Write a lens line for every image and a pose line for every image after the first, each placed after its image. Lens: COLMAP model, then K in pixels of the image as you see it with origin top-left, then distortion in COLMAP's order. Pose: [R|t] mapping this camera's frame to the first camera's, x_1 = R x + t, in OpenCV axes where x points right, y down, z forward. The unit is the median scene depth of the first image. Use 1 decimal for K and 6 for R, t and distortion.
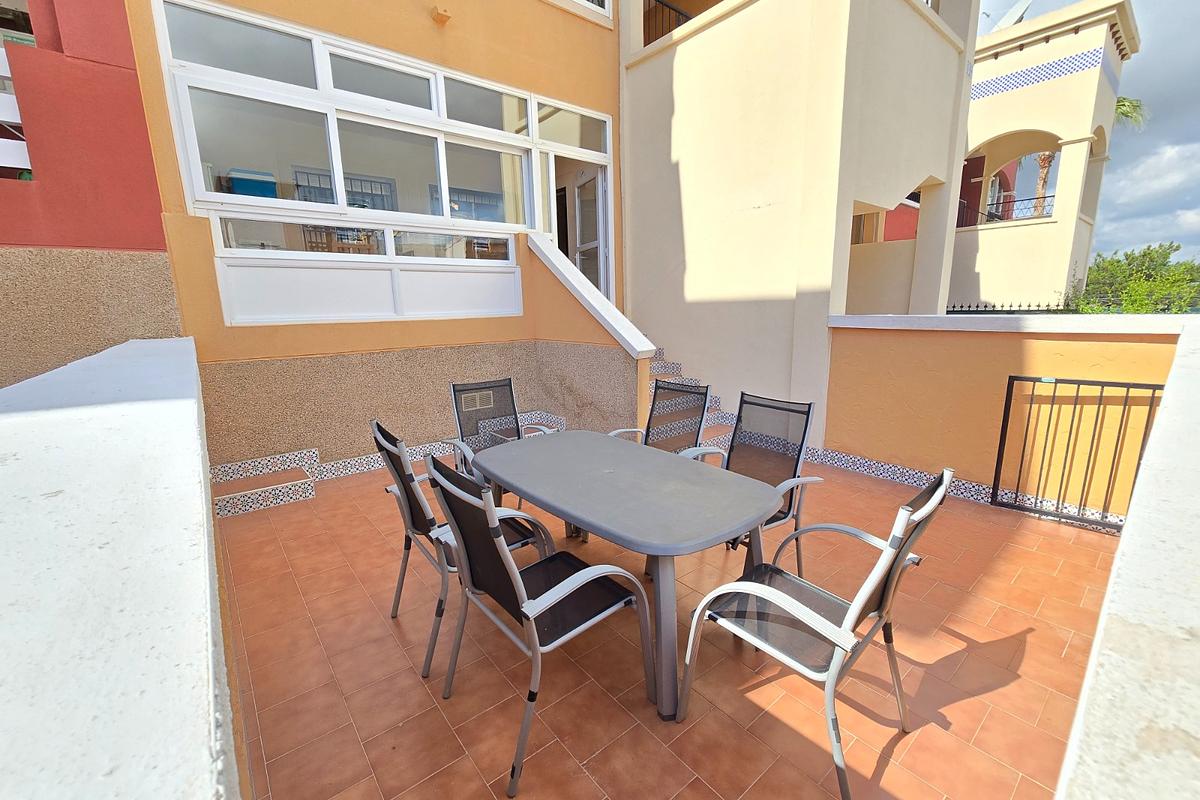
lens RADIAL K [[487.1, 0, 598.5], [0, 487.1, 405.8], [0, 0, 1]] dist [-0.002093, -0.000476]
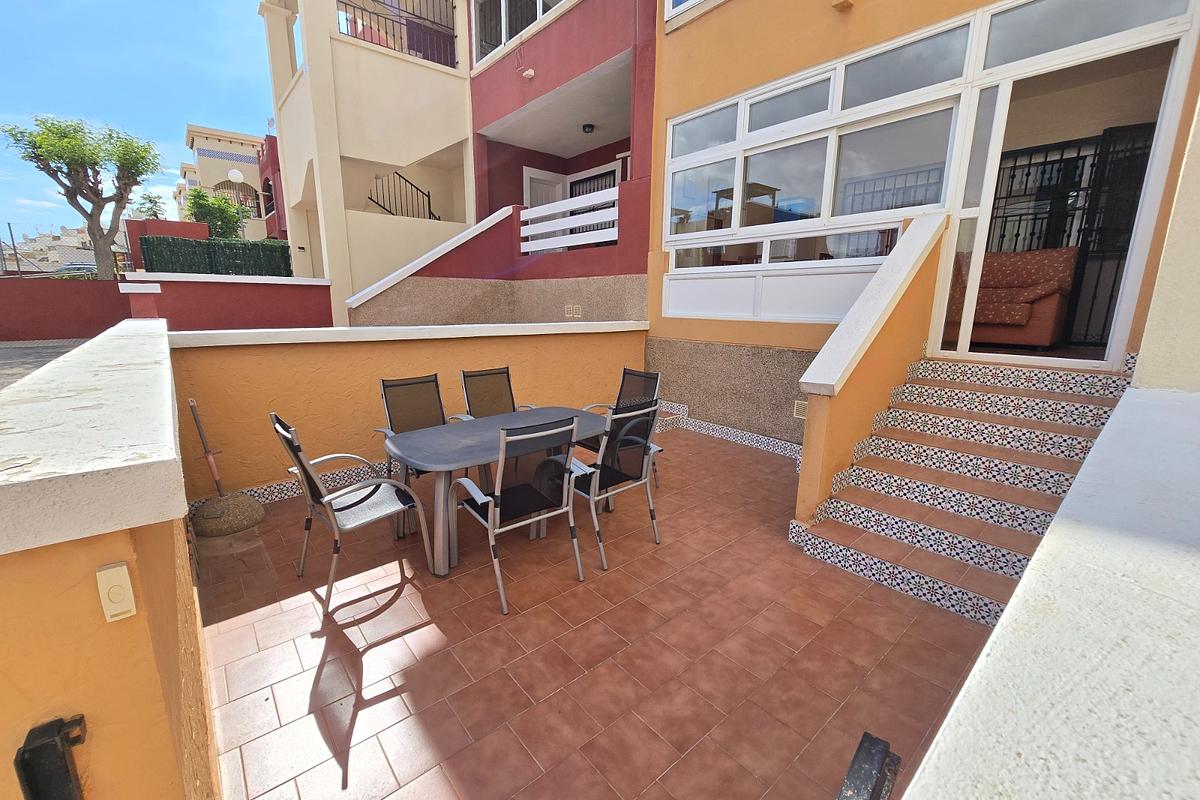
lens RADIAL K [[487.1, 0, 598.5], [0, 487.1, 405.8], [0, 0, 1]] dist [-0.002093, -0.000476]
pose [[0.019011, 0.237776, -0.971134, 0.797081], [-0.204550, 0.951690, 0.229011, -0.187152], [0.978672, 0.194291, 0.066730, 0.652981]]
